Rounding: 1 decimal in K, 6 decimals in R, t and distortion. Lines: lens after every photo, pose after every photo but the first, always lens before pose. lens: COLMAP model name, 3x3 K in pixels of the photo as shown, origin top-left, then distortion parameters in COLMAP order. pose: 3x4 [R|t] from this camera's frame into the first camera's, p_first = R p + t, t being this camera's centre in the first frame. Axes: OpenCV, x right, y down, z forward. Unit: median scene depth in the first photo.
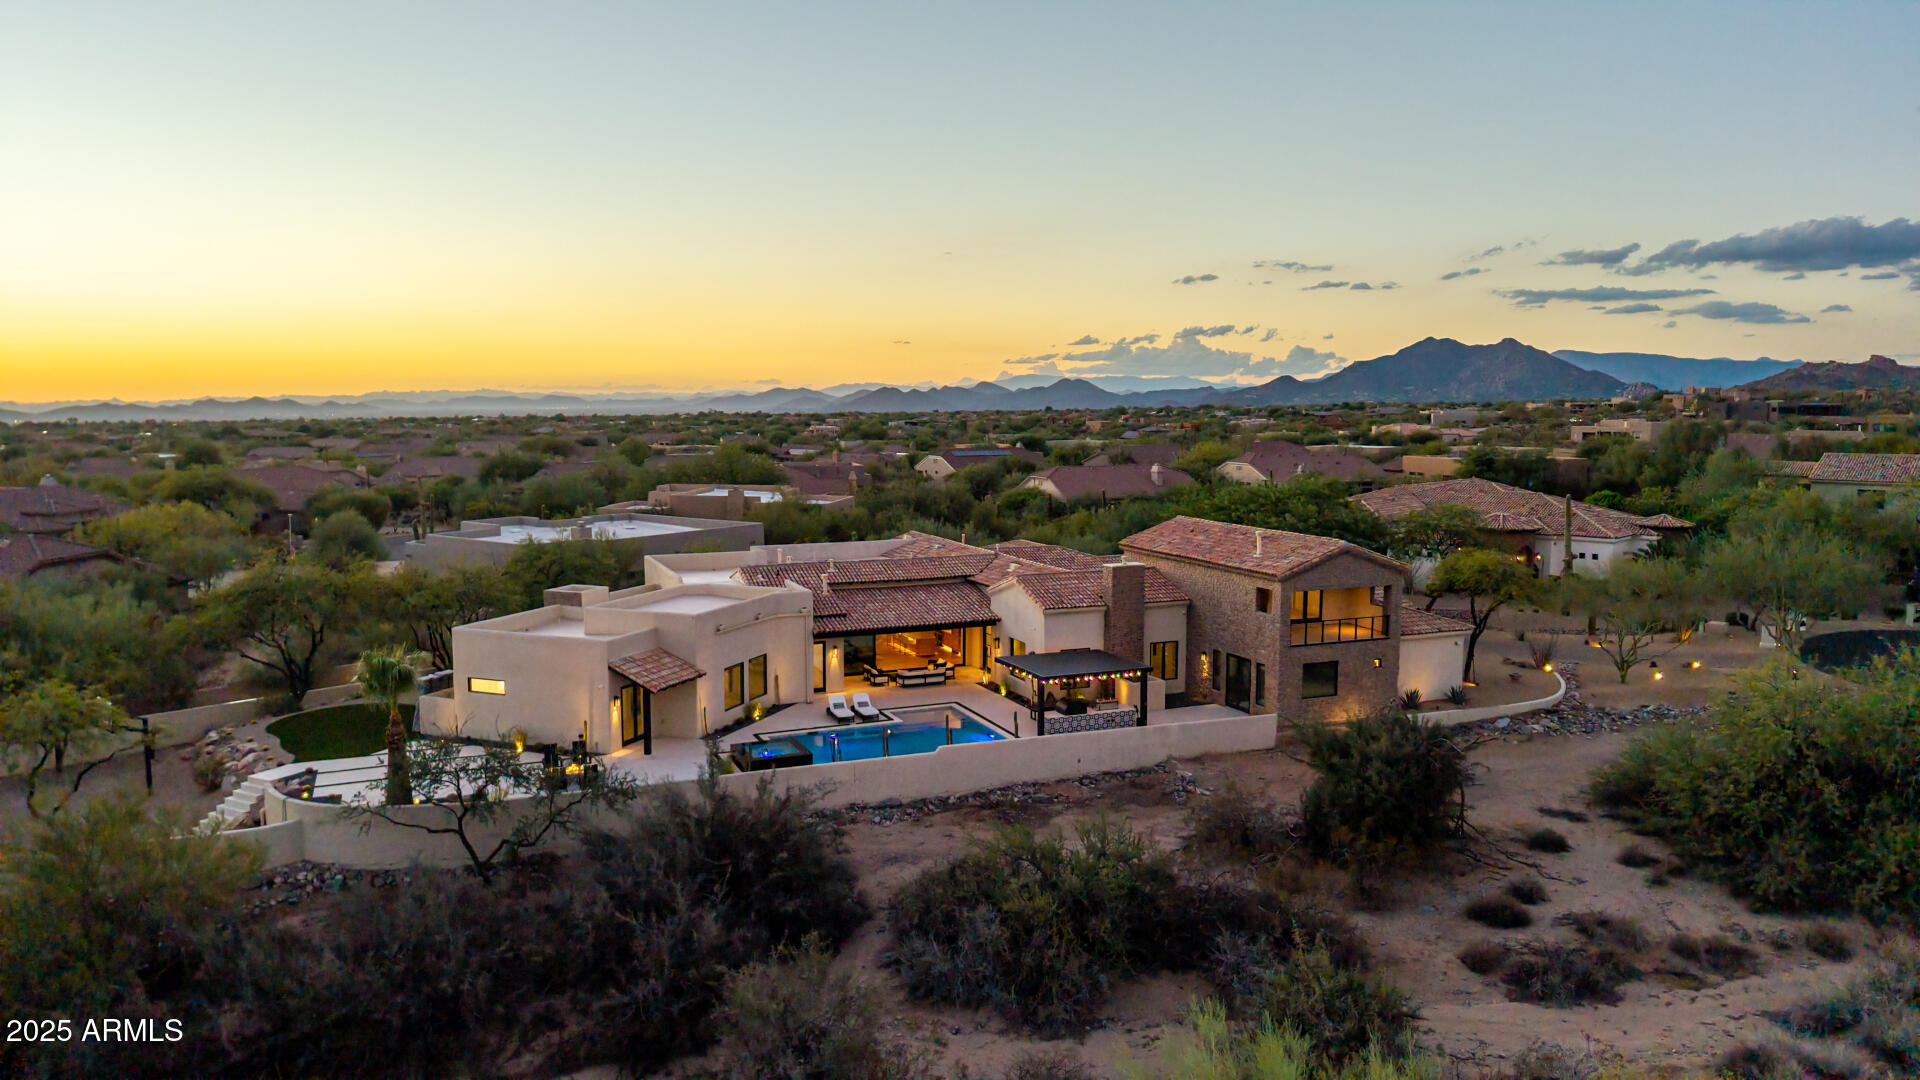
lens RADIAL K [[1287.5, 0, 960.0], [0, 1287.5, 540.0], [0, 0, 1]] dist [0.088524, -0.136452]
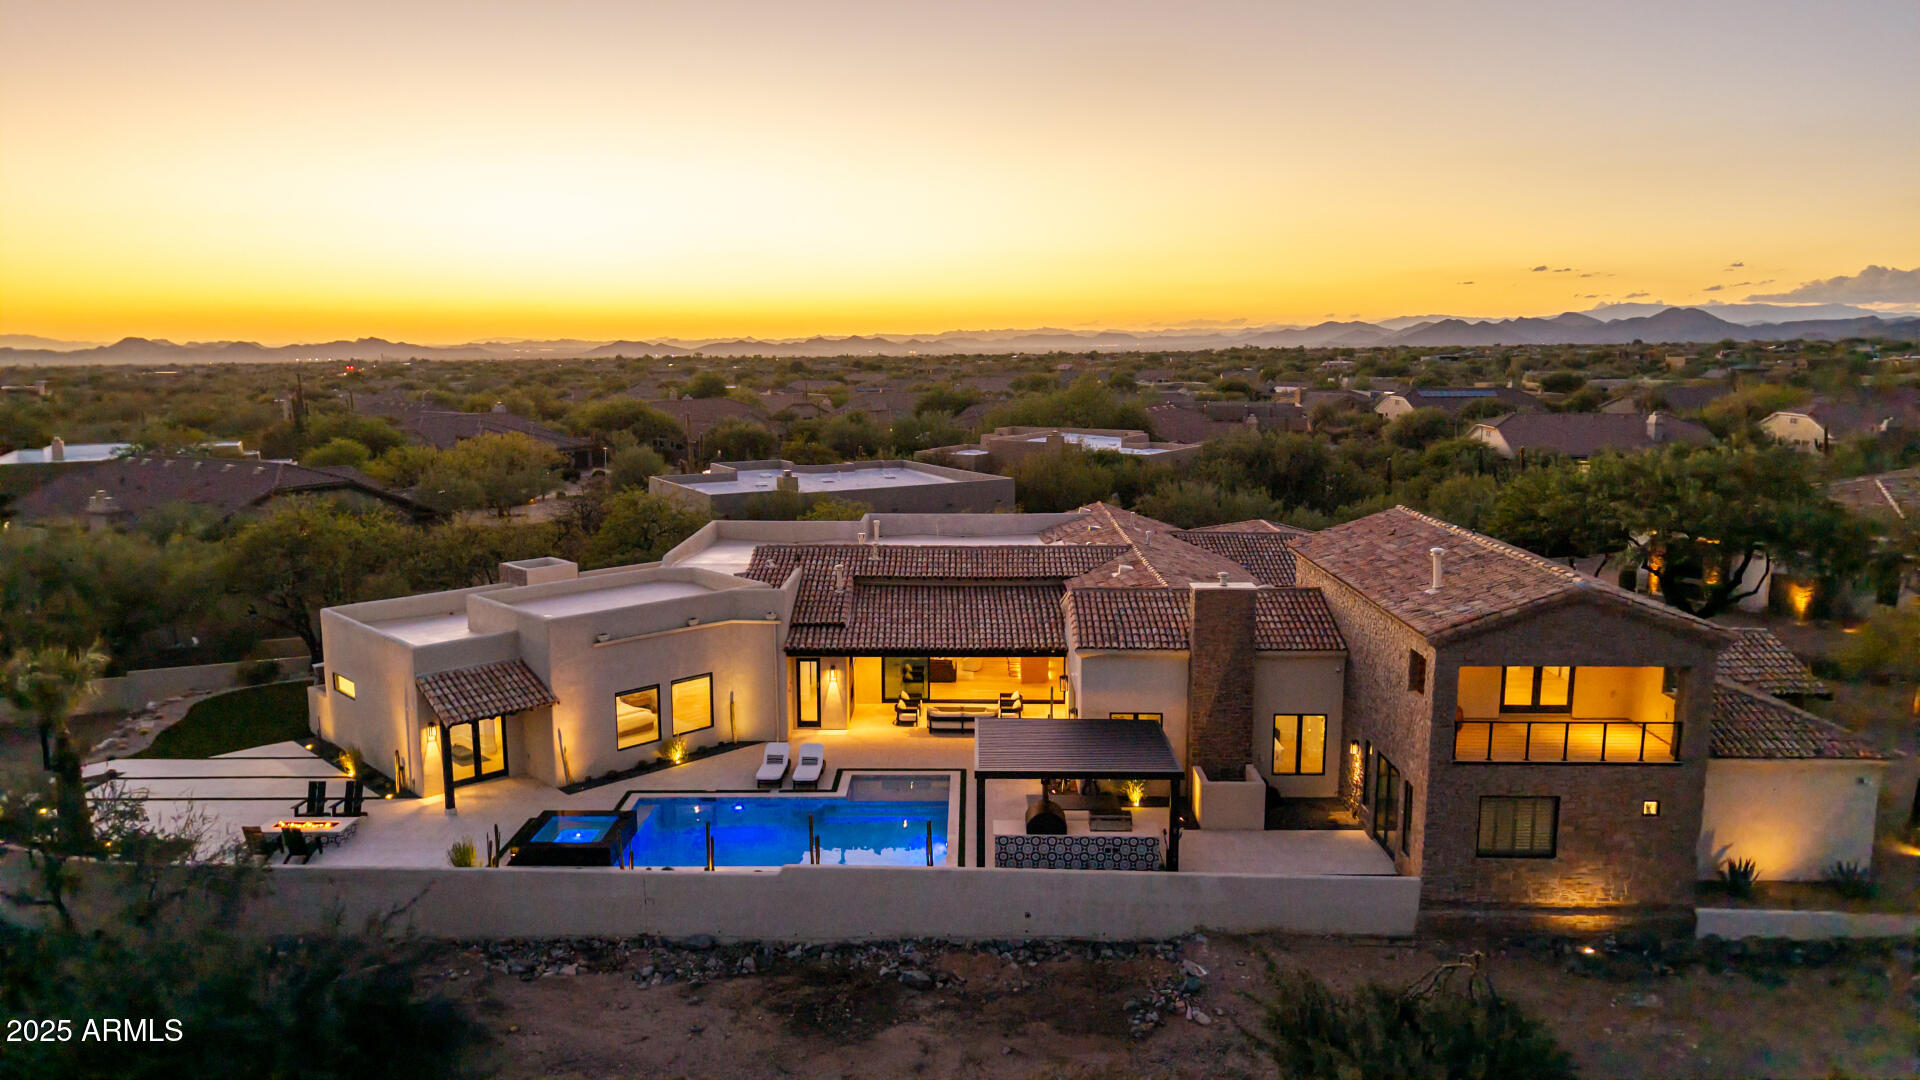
lens RADIAL K [[1283.5, 0, 960.0], [0, 1283.5, 540.0], [0, 0, 1]] dist [0.041991, -0.059894]
pose [[0.912009, 0.060621, -0.405667, 0.255825], [-0.040388, 0.997484, 0.058261, -0.033237], [0.408178, -0.036750, 0.912162, 0.379142]]
